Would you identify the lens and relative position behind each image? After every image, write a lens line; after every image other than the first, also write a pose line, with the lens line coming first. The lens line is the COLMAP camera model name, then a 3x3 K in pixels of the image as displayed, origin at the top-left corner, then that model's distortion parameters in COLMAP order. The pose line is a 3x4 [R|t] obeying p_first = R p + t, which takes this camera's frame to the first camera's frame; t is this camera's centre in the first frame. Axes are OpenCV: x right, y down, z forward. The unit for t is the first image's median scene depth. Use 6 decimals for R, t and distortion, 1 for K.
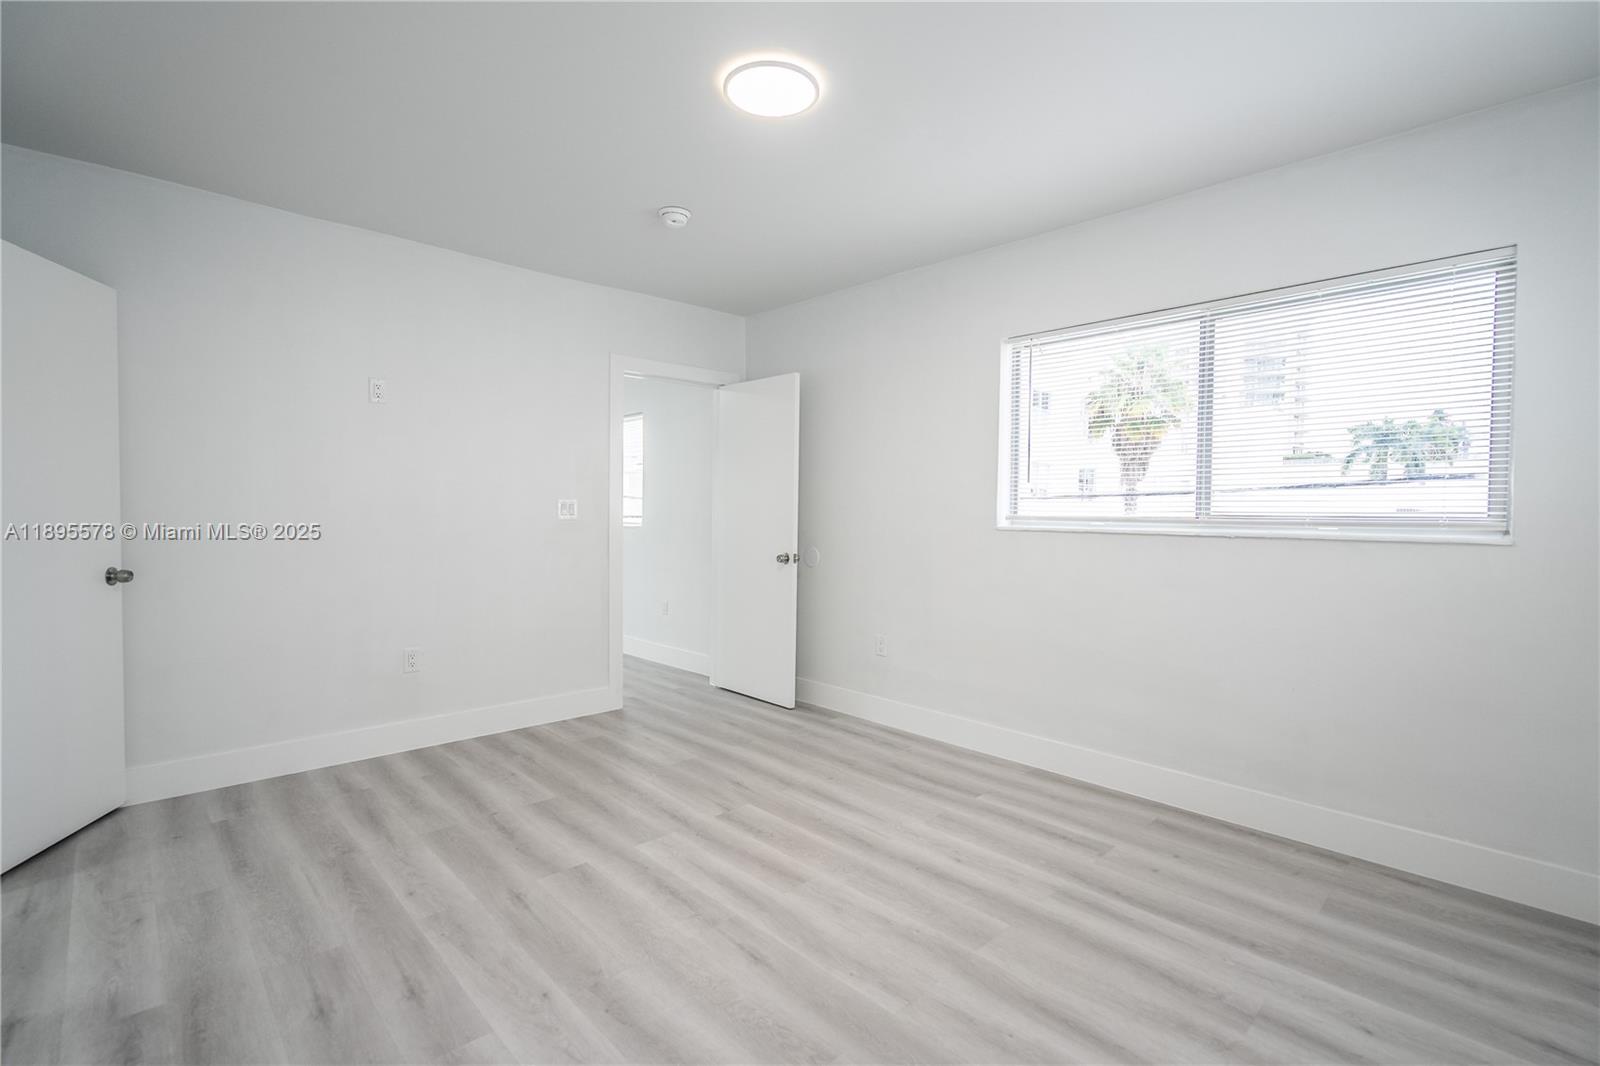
lens RADIAL K [[729.9, 0, 809.6], [0, 729.9, 526.9], [0, 0, 1]] dist [0.001493, 0.000207]
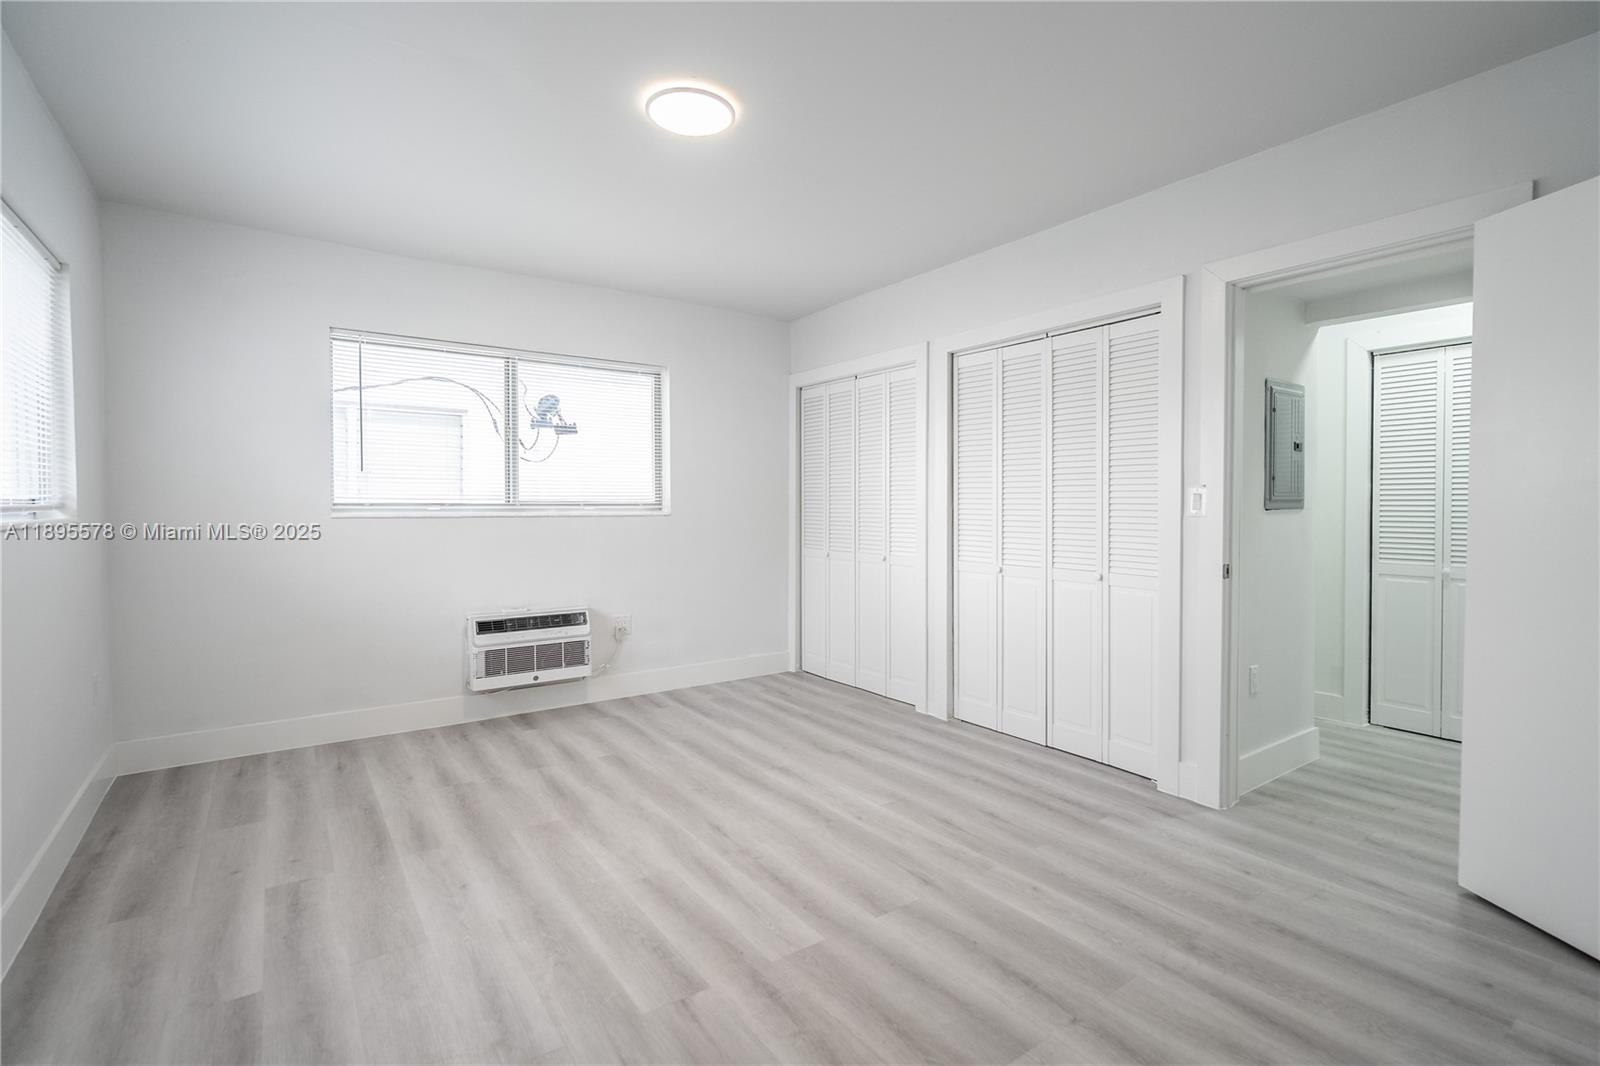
lens RADIAL K [[745.9, 0, 815.5], [0, 745.9, 512.7], [0, 0, 1]] dist [-0.000701, 0.000495]
pose [[-0.989864, -0.012570, 0.141458, -0.316964], [-0.007782, 0.999379, 0.034356, -0.034390], [-0.141802, 0.032907, -0.989348, 1.664012]]
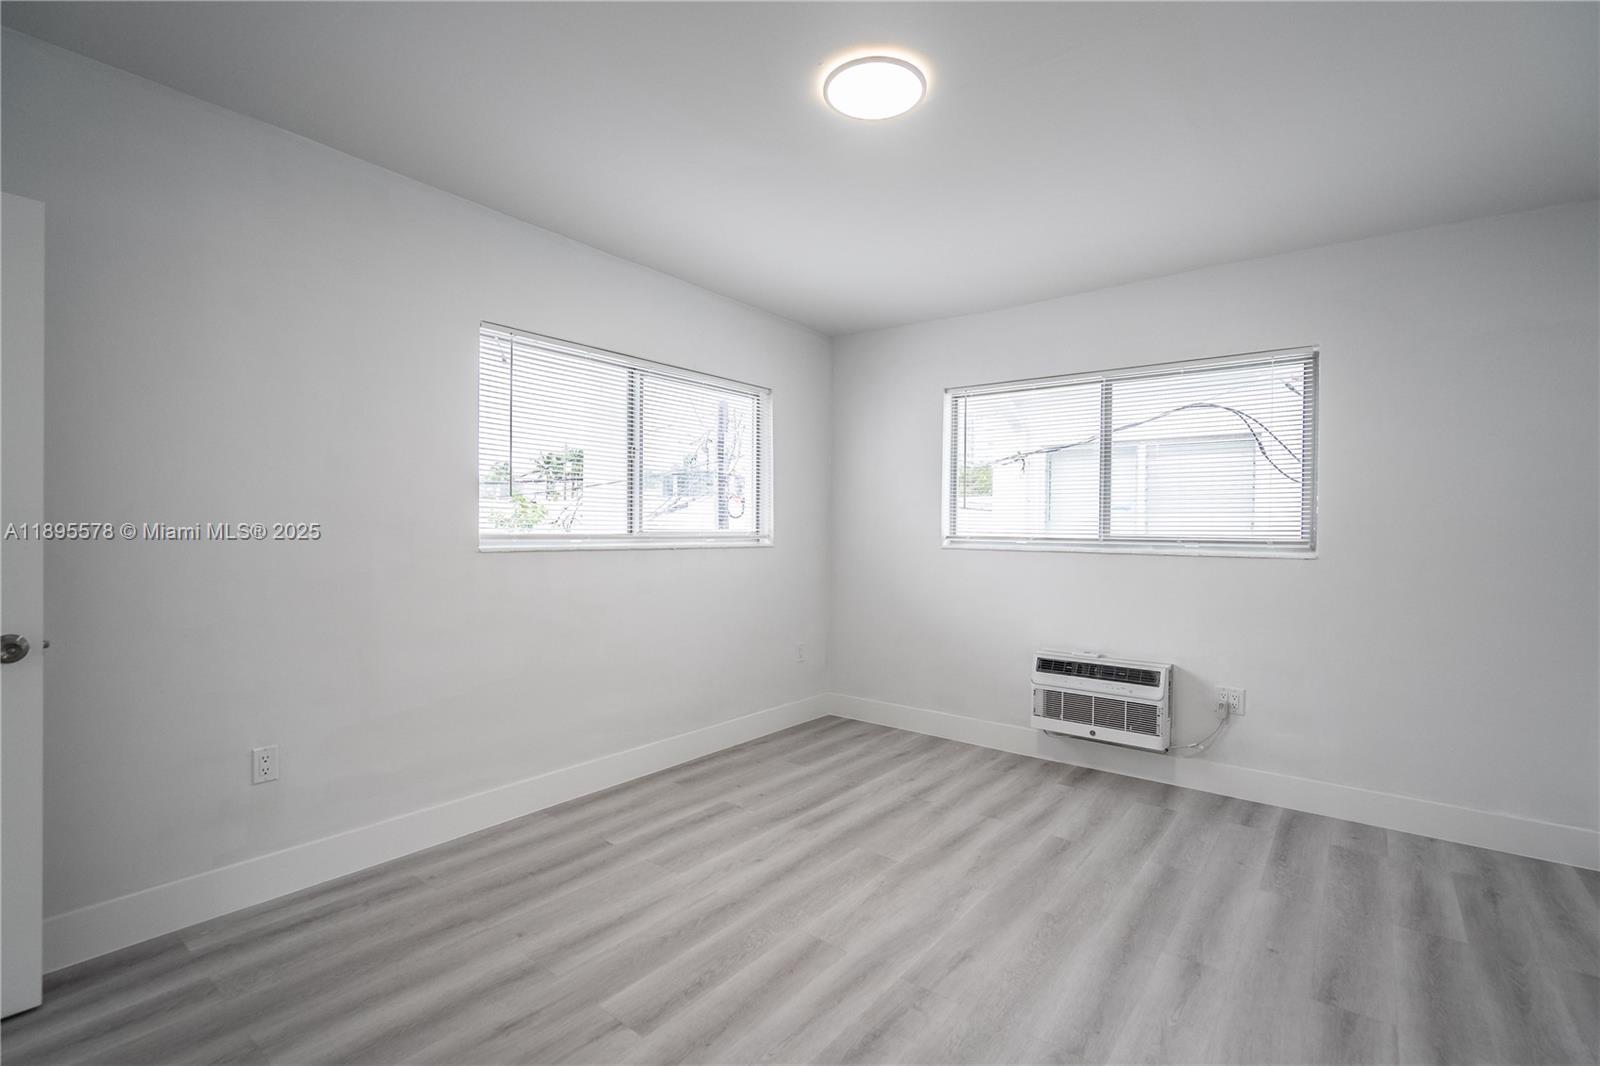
lens RADIAL K [[728.7, 0, 800.0], [0, 728.7, 533.0], [0, 0, 1]] dist [-0.001085, 0.000204]
pose [[-0.135393, -0.015742, 0.990667, -0.773726], [0.010171, 0.999799, 0.017277, -0.035899], [-0.990740, 0.012416, -0.135206, 0.979875]]
